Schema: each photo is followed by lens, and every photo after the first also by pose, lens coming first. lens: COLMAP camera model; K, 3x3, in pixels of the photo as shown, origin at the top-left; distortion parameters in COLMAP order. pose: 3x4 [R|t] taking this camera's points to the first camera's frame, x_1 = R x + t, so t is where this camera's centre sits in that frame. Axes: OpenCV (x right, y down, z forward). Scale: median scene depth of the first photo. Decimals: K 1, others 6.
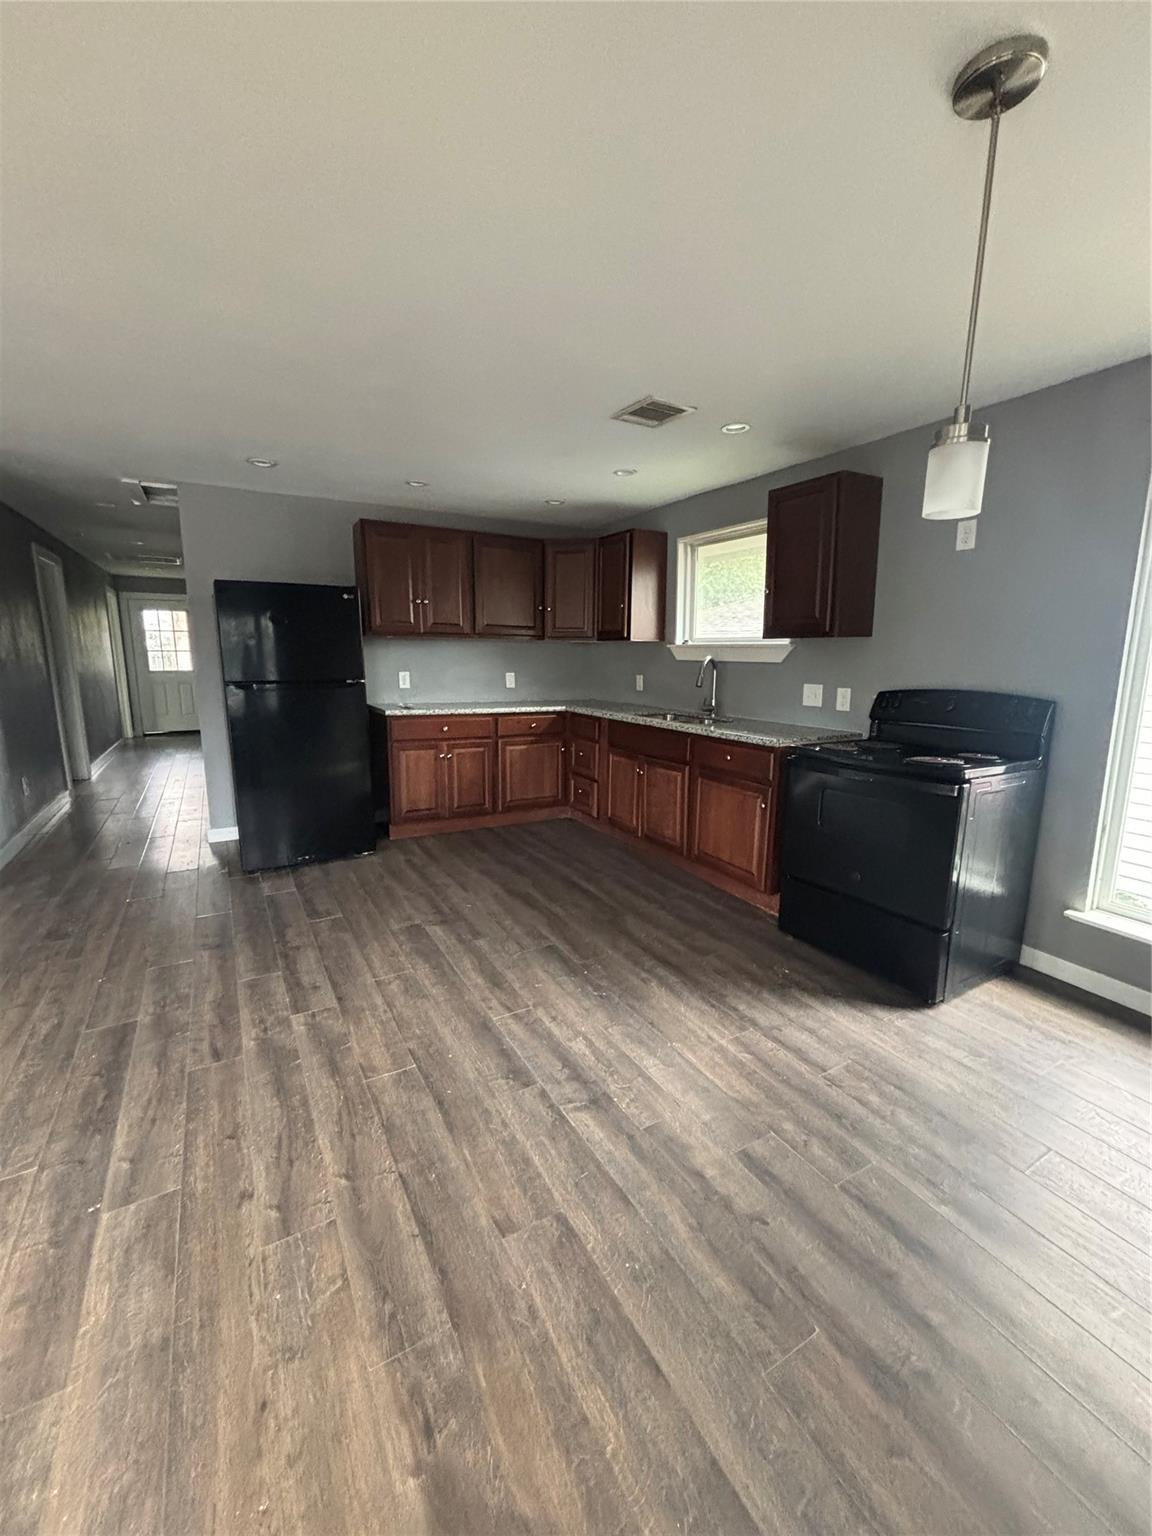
lens RADIAL K [[628.5, 0, 576.0], [0, 628.5, 768.0], [0, 0, 1]] dist [-0.000946, 0.000107]
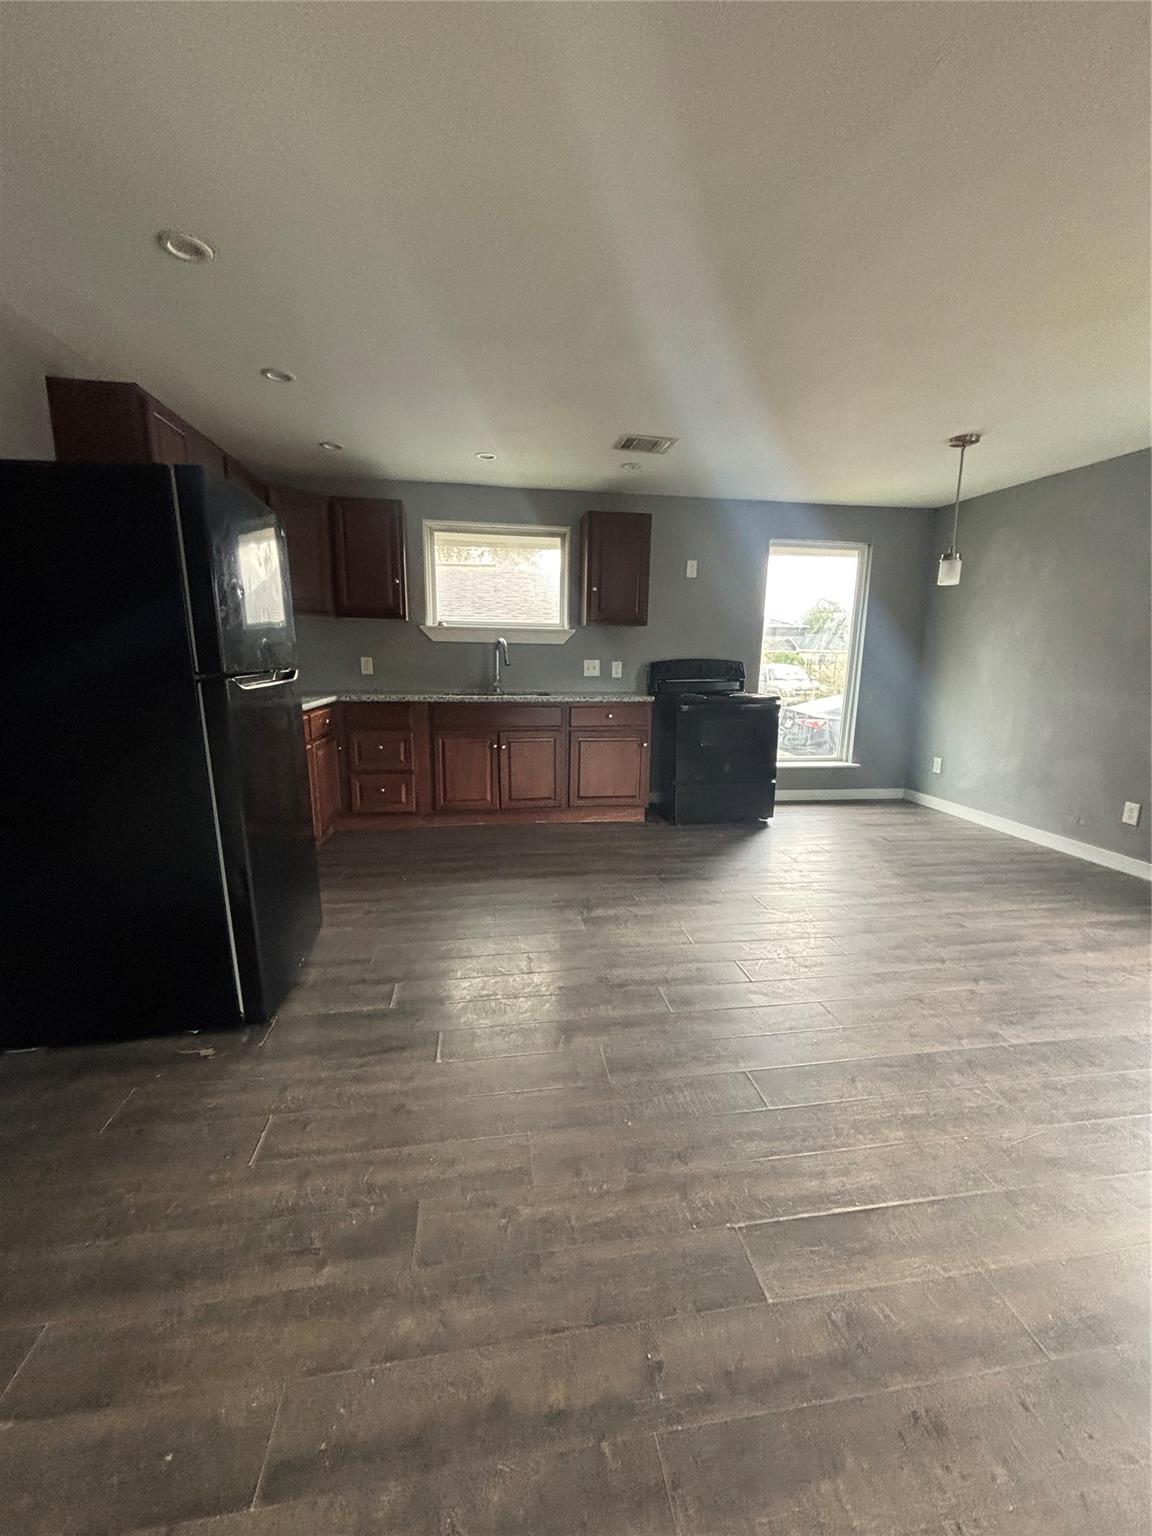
lens RADIAL K [[616.3, 0, 580.3], [0, 616.3, 781.5], [0, 0, 1]] dist [0.001504, 0.000064]
pose [[0.355711, -0.199617, 0.913030, -1.045848], [0.155810, 0.975919, 0.152664, -0.096291], [-0.921517, 0.087955, 0.378247, 0.619637]]
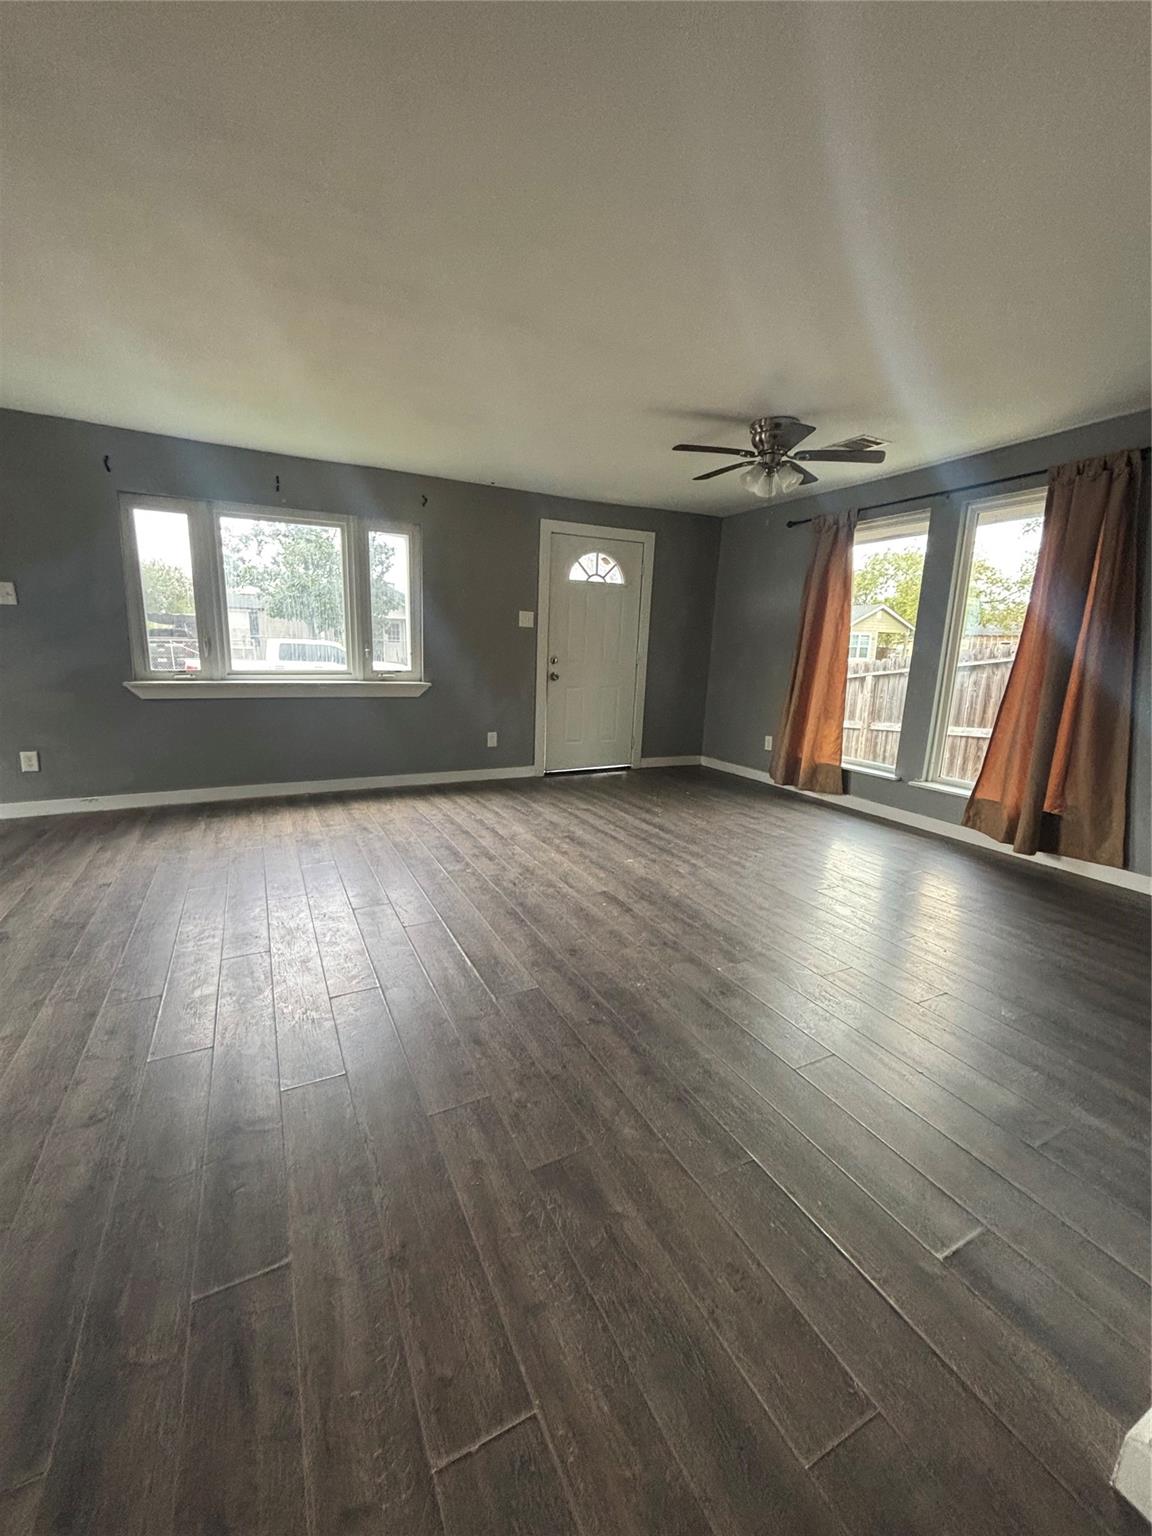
lens RADIAL K [[628.5, 0, 576.0], [0, 628.5, 768.0], [0, 0, 1]] dist [-0.000946, 0.000107]
pose [[-0.998330, -0.045253, 0.035917, -0.777259], [-0.028914, 0.929570, 0.367510, -0.184934], [-0.050018, 0.365858, -0.929326, 1.233876]]
